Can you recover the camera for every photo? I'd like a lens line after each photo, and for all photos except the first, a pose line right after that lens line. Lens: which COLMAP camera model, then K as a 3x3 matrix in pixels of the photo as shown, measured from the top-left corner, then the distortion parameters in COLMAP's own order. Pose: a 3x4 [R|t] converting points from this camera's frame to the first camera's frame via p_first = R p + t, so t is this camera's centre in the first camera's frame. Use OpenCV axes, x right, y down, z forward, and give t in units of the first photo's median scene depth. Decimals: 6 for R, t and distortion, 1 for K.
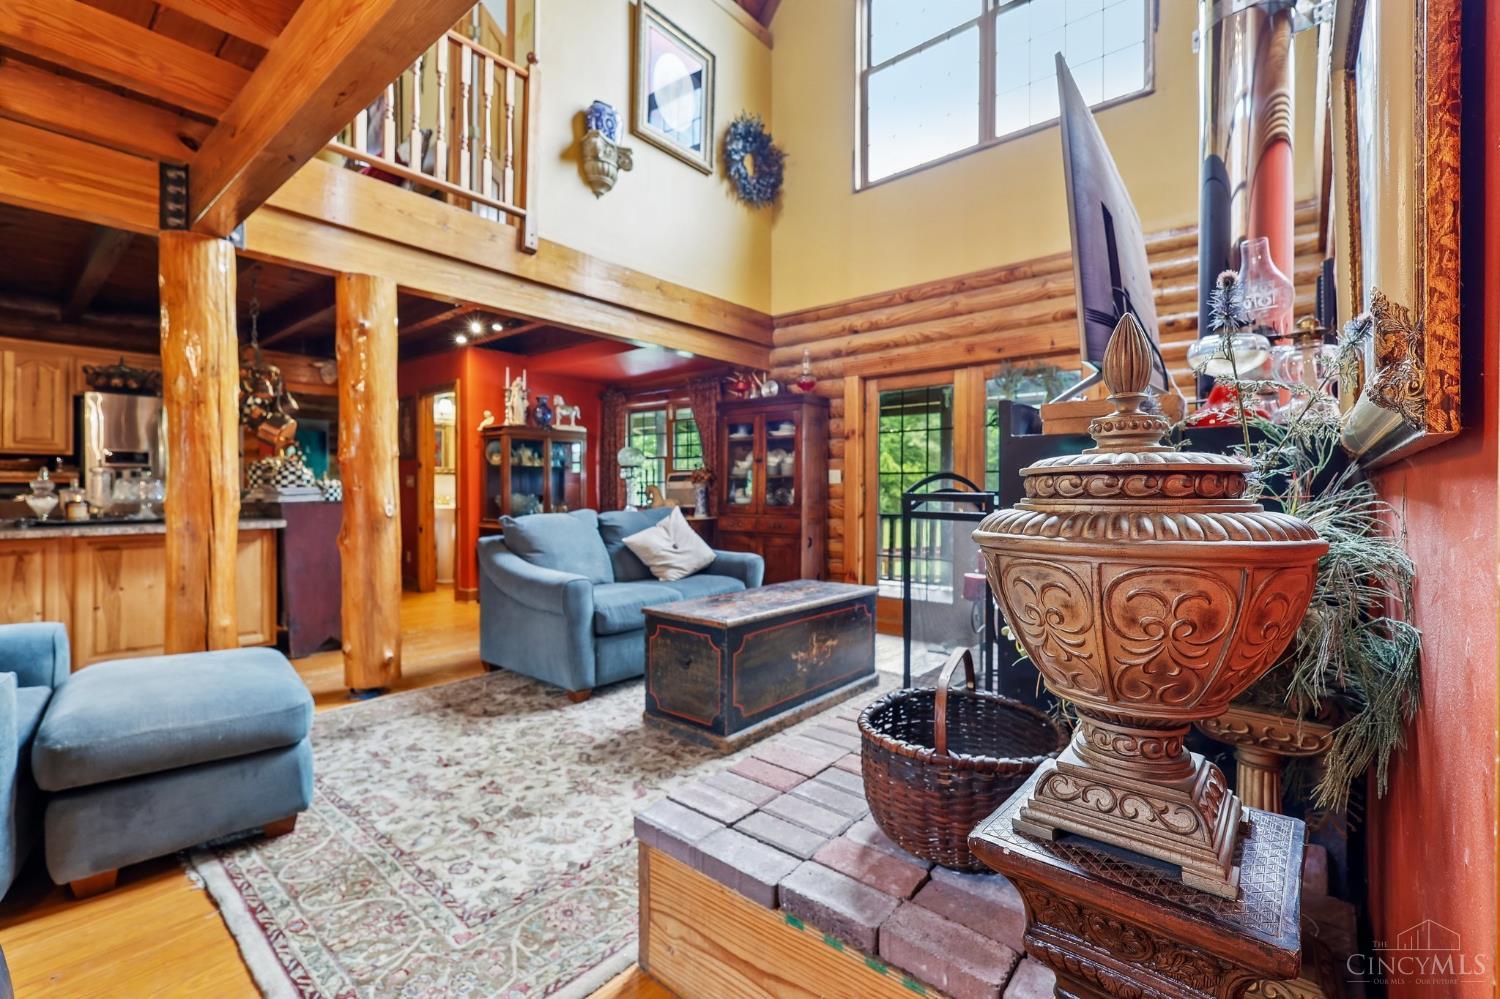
lens RADIAL K [[657.5, 0, 747.8], [0, 657.5, 489.5], [0, 0, 1]] dist [0.001780, -0.000111]
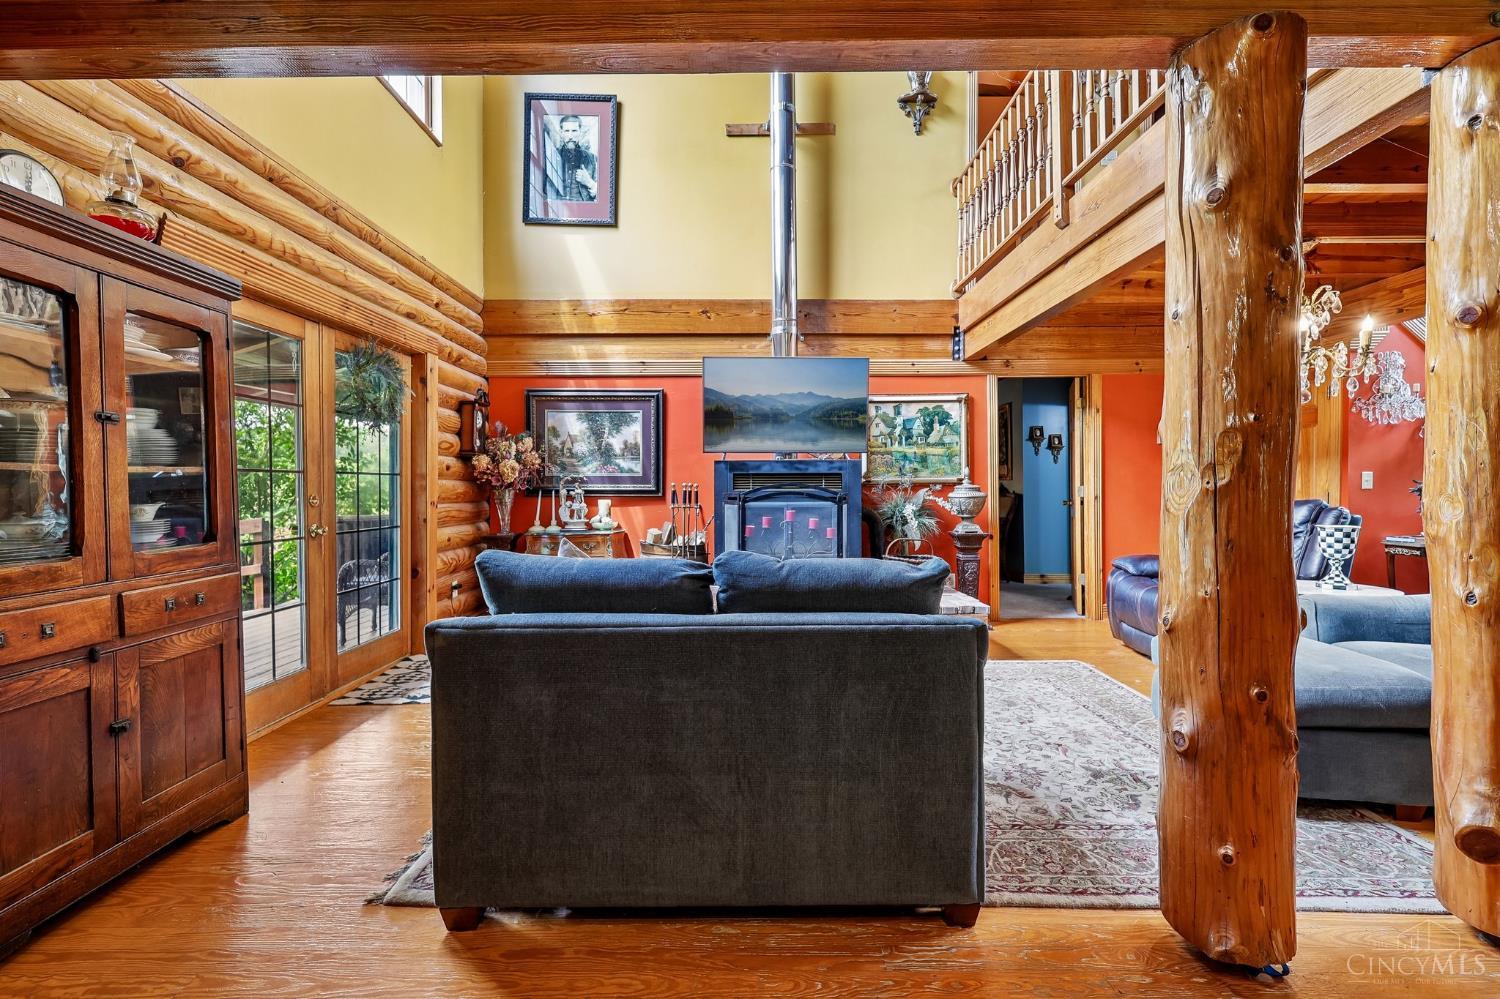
lens RADIAL K [[657.5, 0, 747.8], [0, 657.5, 489.5], [0, 0, 1]] dist [0.001780, -0.000111]
pose [[-0.649106, -0.005583, 0.760677, -0.956907], [0.005939, 0.999905, 0.012407, -0.026166], [-0.760675, 0.012571, -0.649011, 2.107912]]
